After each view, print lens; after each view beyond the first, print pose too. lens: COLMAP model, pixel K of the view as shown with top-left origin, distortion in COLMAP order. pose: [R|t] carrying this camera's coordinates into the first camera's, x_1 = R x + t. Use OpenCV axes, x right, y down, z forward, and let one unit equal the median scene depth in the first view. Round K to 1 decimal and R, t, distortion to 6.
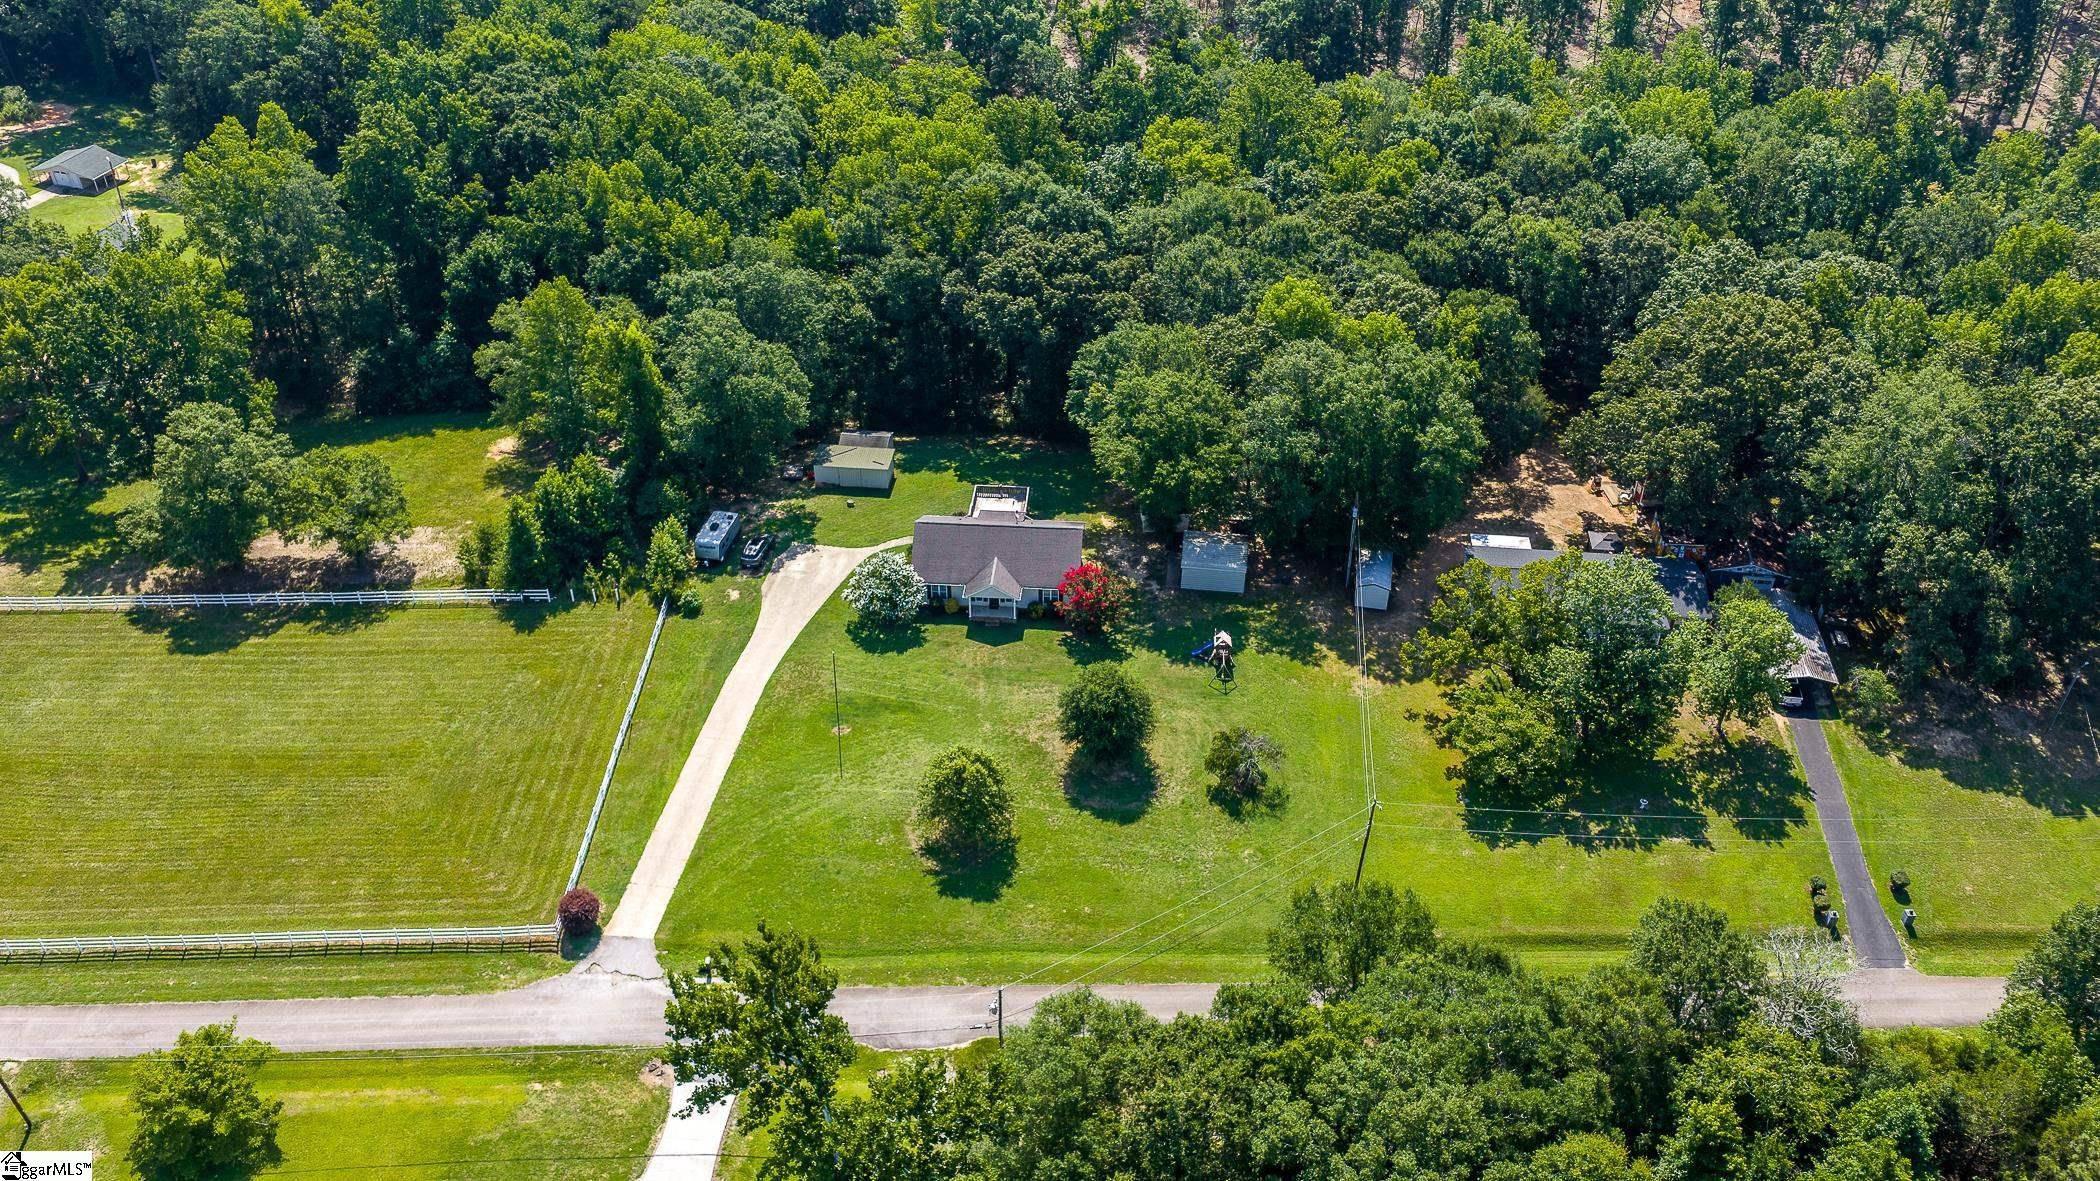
lens RADIAL K [[1733.8, 0, 1050.0], [0, 1733.8, 590.5], [0, 0, 1]] dist [0.020461, -0.043969]
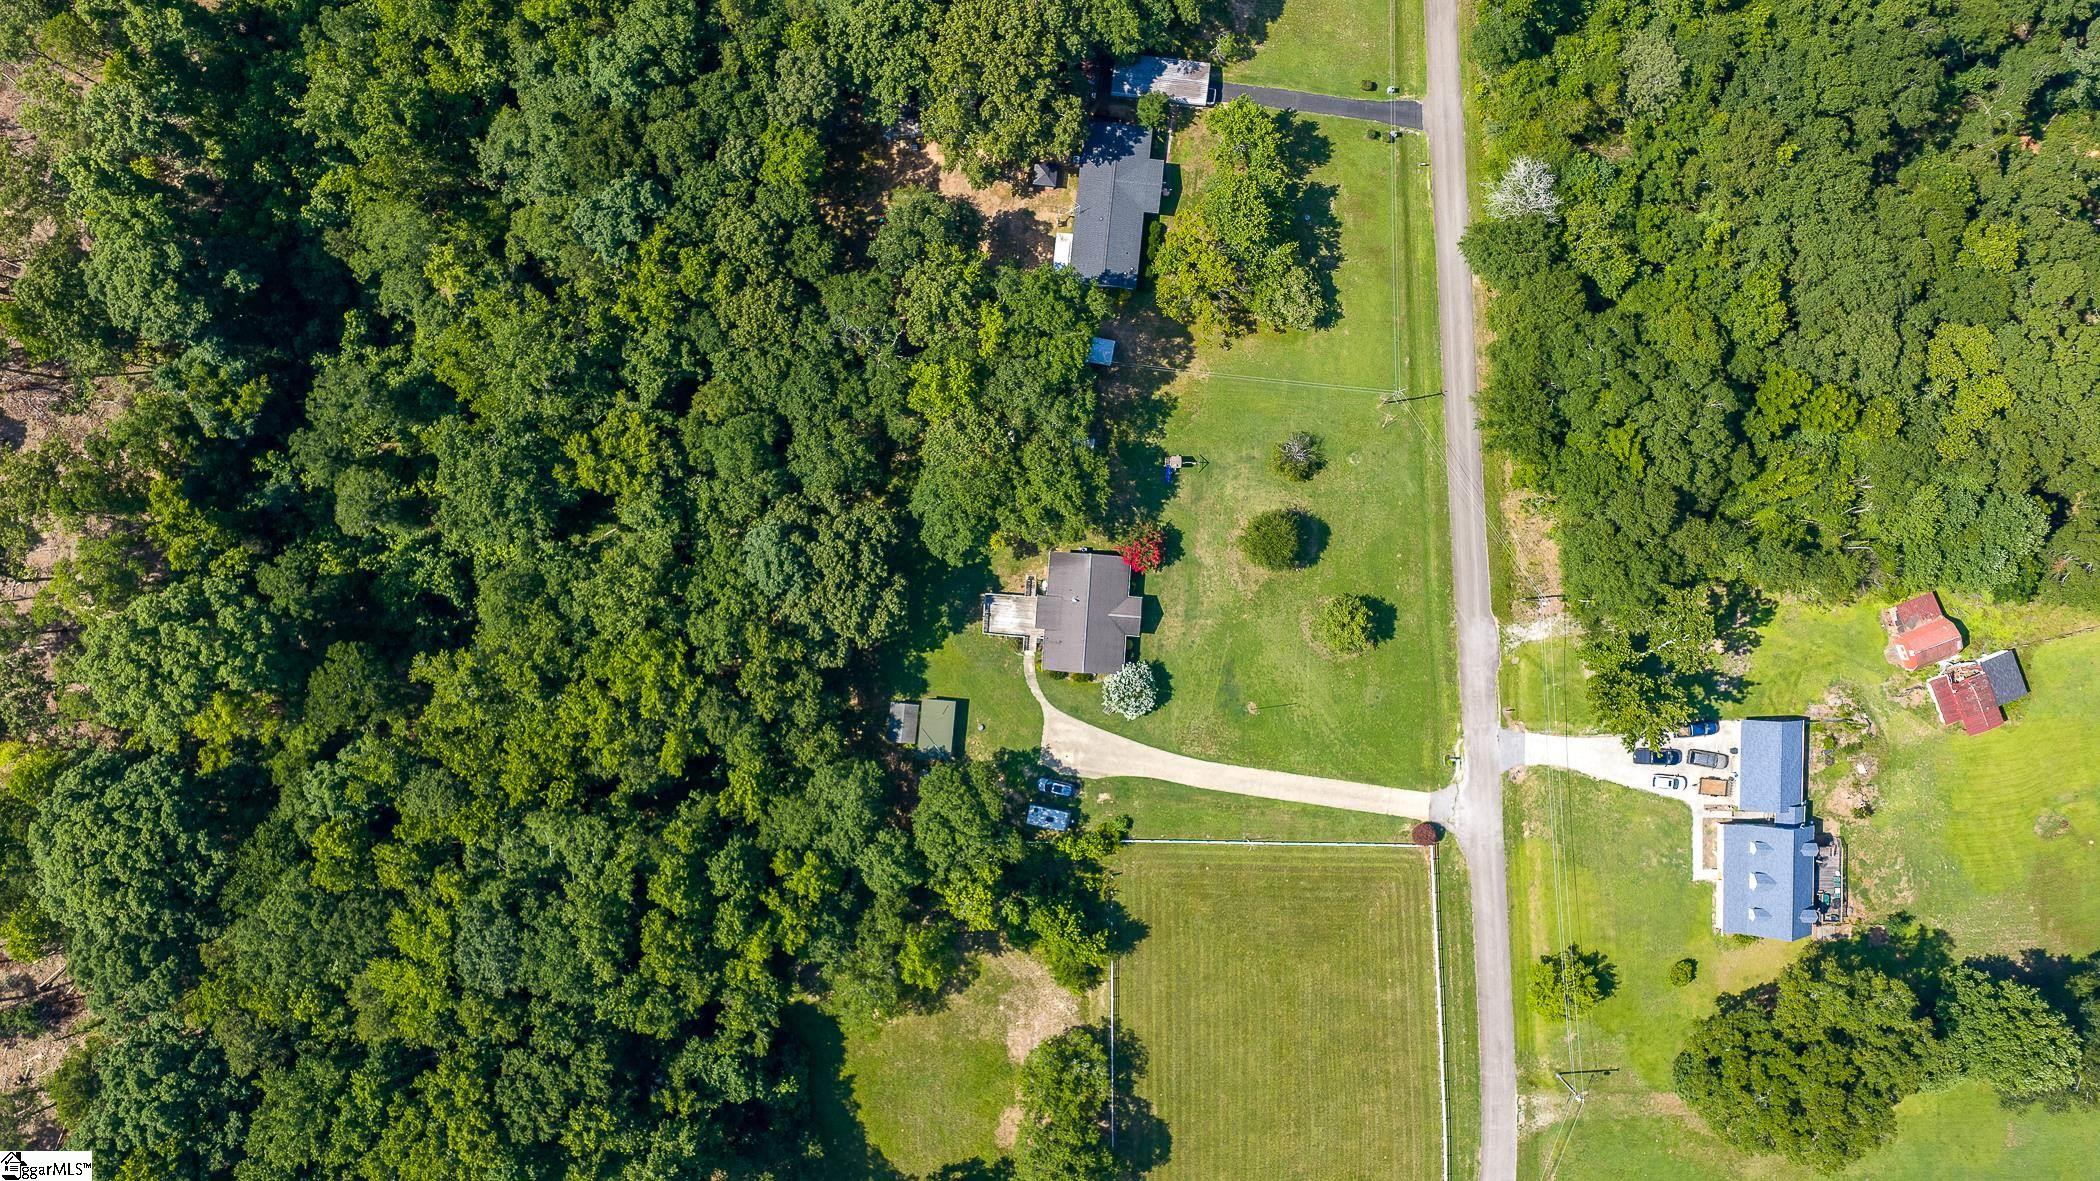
lens RADIAL K [[1777.3, 0, 1050.0], [0, 1777.3, 590.5], [0, 0, 1]] dist [0.015238, 0.001832]
pose [[-0.003950, -0.999946, -0.009620, 0.003379], [0.608825, -0.010037, 0.793241, -1.197988], [-0.793295, -0.002723, 0.608831, 0.140641]]
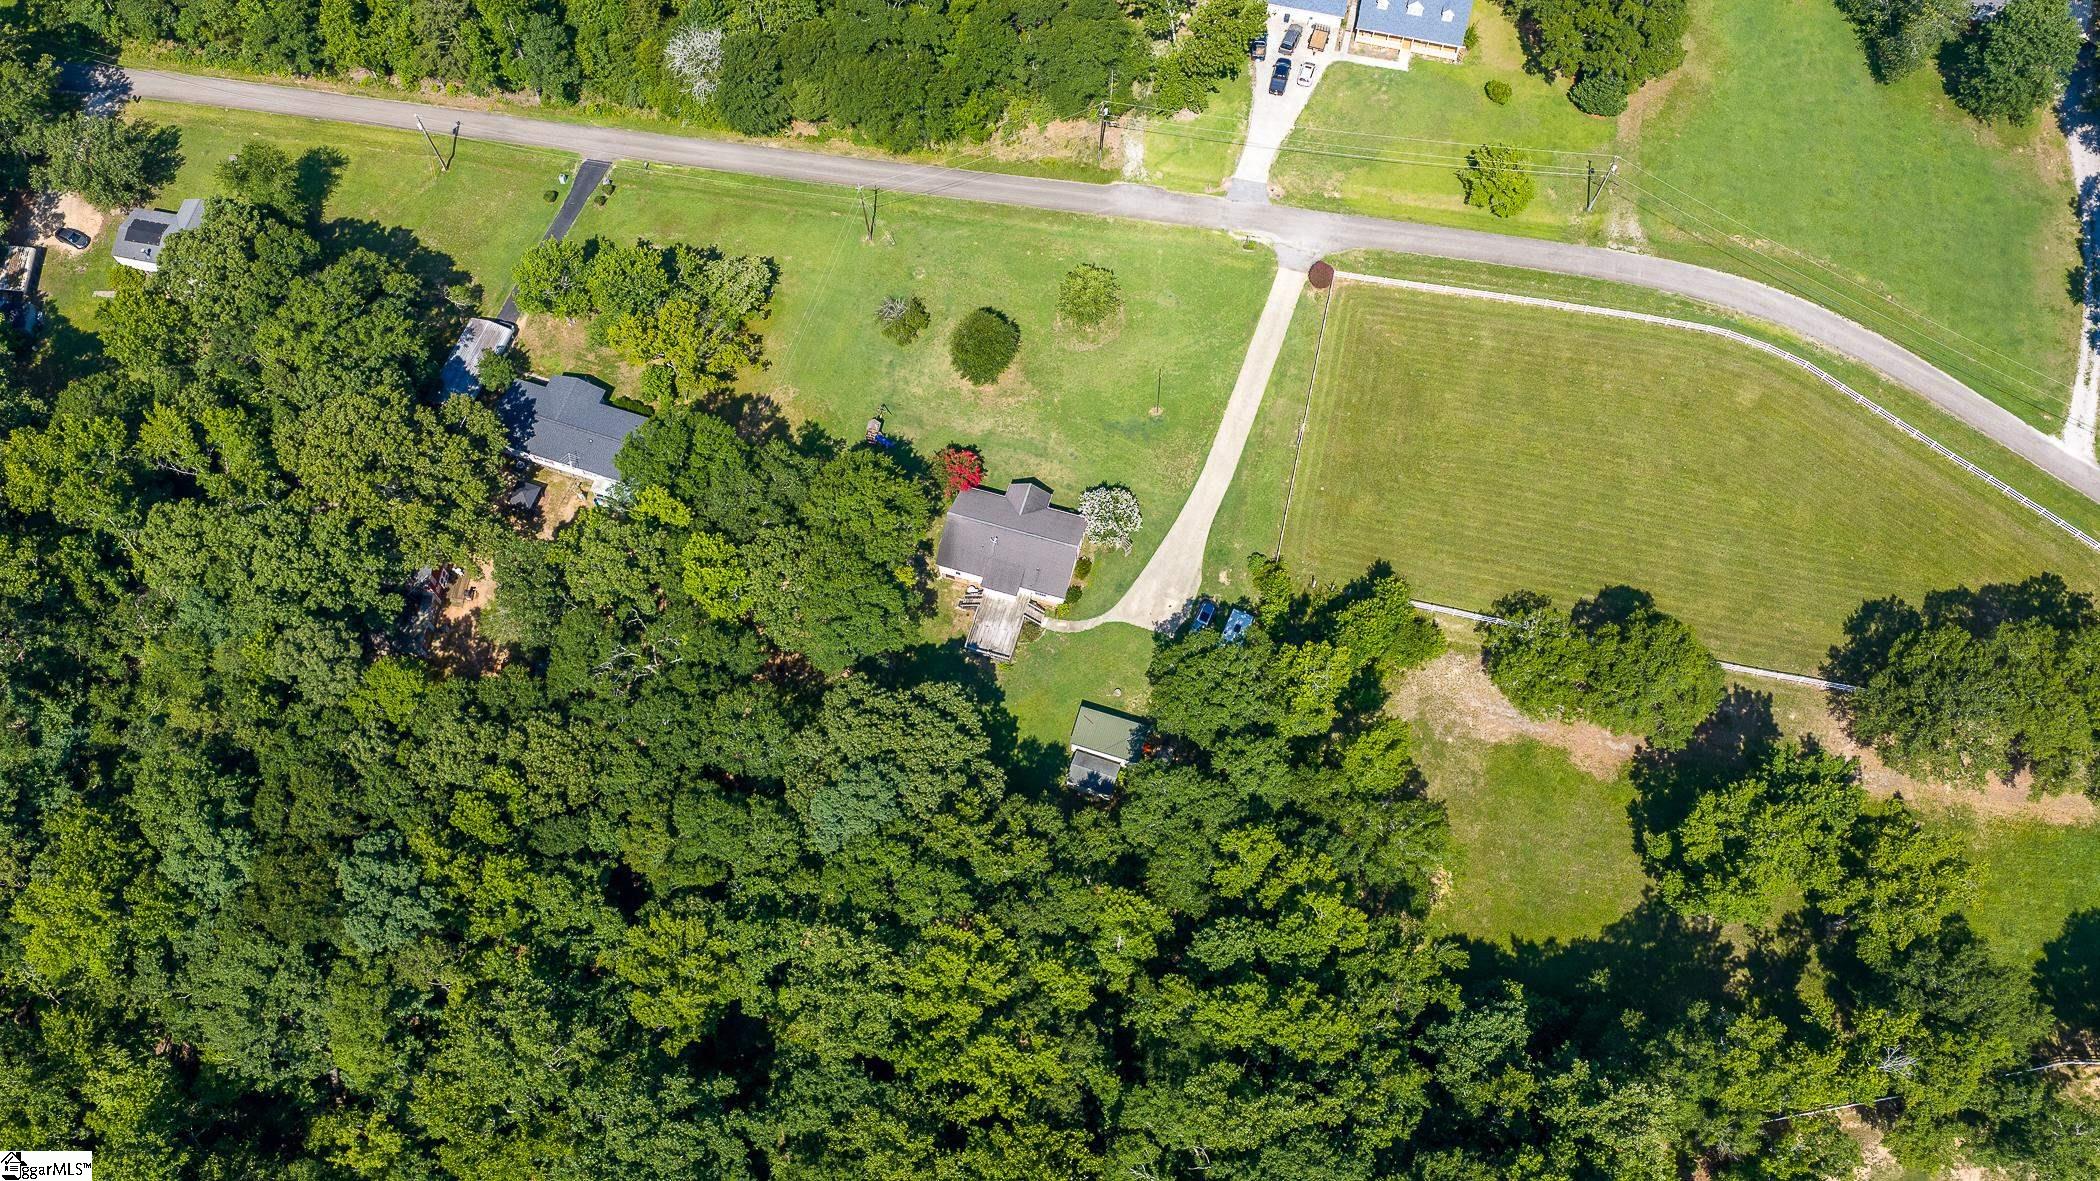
lens RADIAL K [[1777.3, 0, 1050.0], [0, 1777.3, 590.5], [0, 0, 1]] dist [0.015238, 0.001832]
pose [[-0.977224, -0.194857, 0.084041, -0.170241], [0.124316, -0.204709, 0.970896, -1.272485], [-0.171982, 0.959231, 0.224271, 0.747003]]
